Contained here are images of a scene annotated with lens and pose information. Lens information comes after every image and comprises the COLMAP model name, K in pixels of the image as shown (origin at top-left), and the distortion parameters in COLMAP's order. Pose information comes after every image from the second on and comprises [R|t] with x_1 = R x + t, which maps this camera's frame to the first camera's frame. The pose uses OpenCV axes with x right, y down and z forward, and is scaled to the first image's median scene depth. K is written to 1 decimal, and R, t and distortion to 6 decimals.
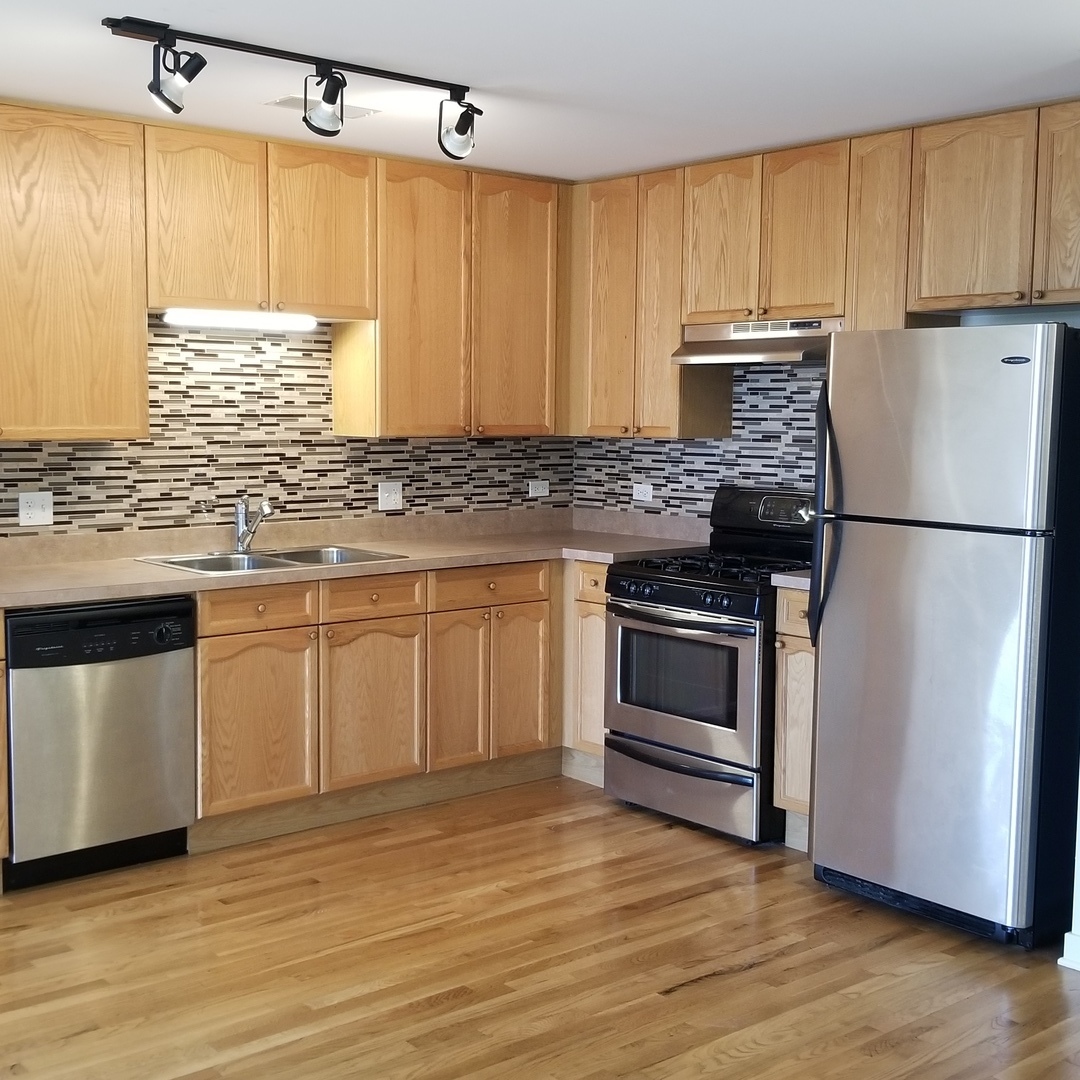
lens RADIAL K [[1426.0, 0, 542.1], [0, 1426.0, 523.4], [0, 0, 1]] dist [0.142039, -0.363423]
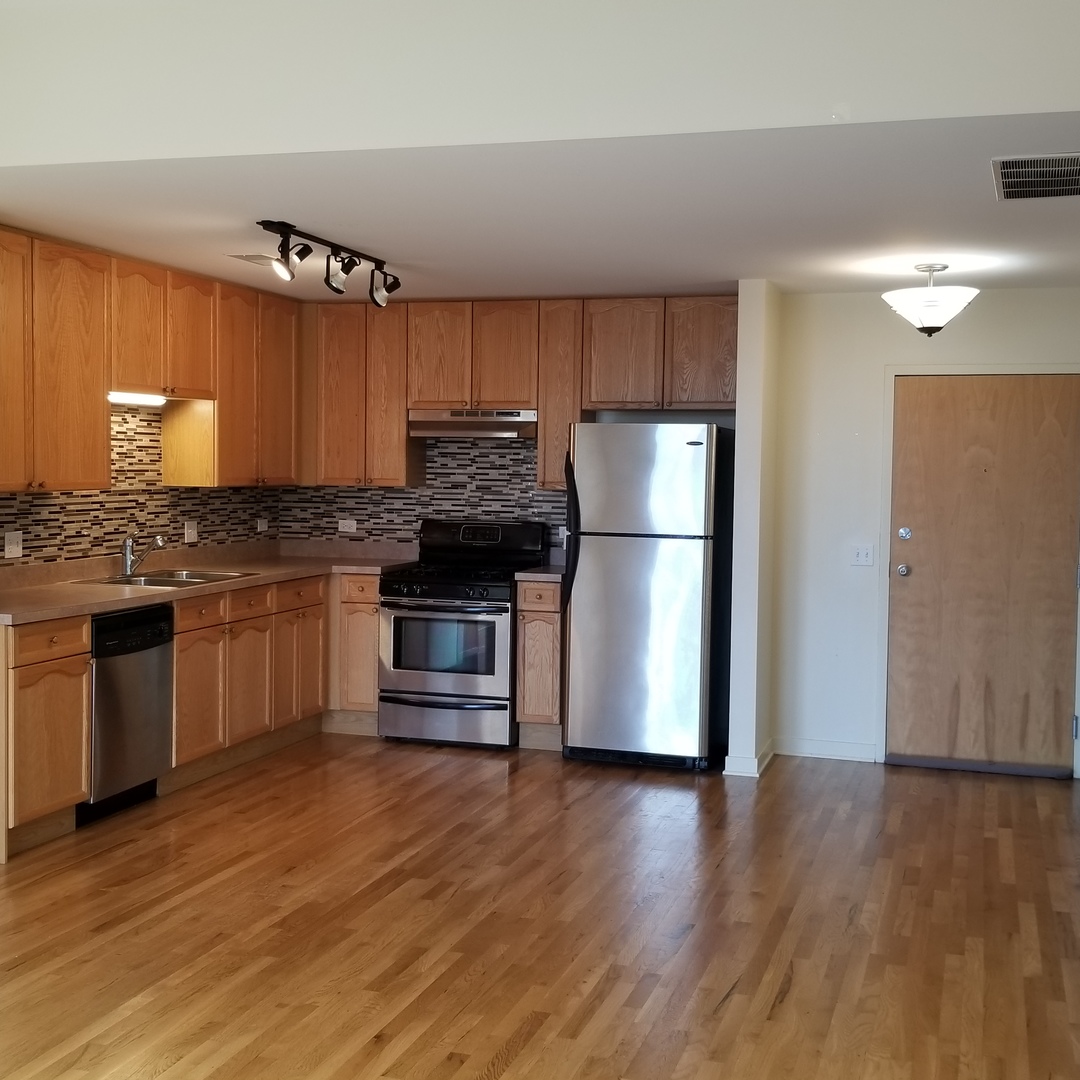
lens RADIAL K [[1426.0, 0, 542.1], [0, 1426.0, 523.4], [0, 0, 1]] dist [0.142039, -0.363423]
pose [[0.839378, -0.019172, 0.543211, -0.597316], [0.037168, 0.999063, -0.022171, 0.015317], [-0.542277, 0.038800, 0.839304, -0.298871]]
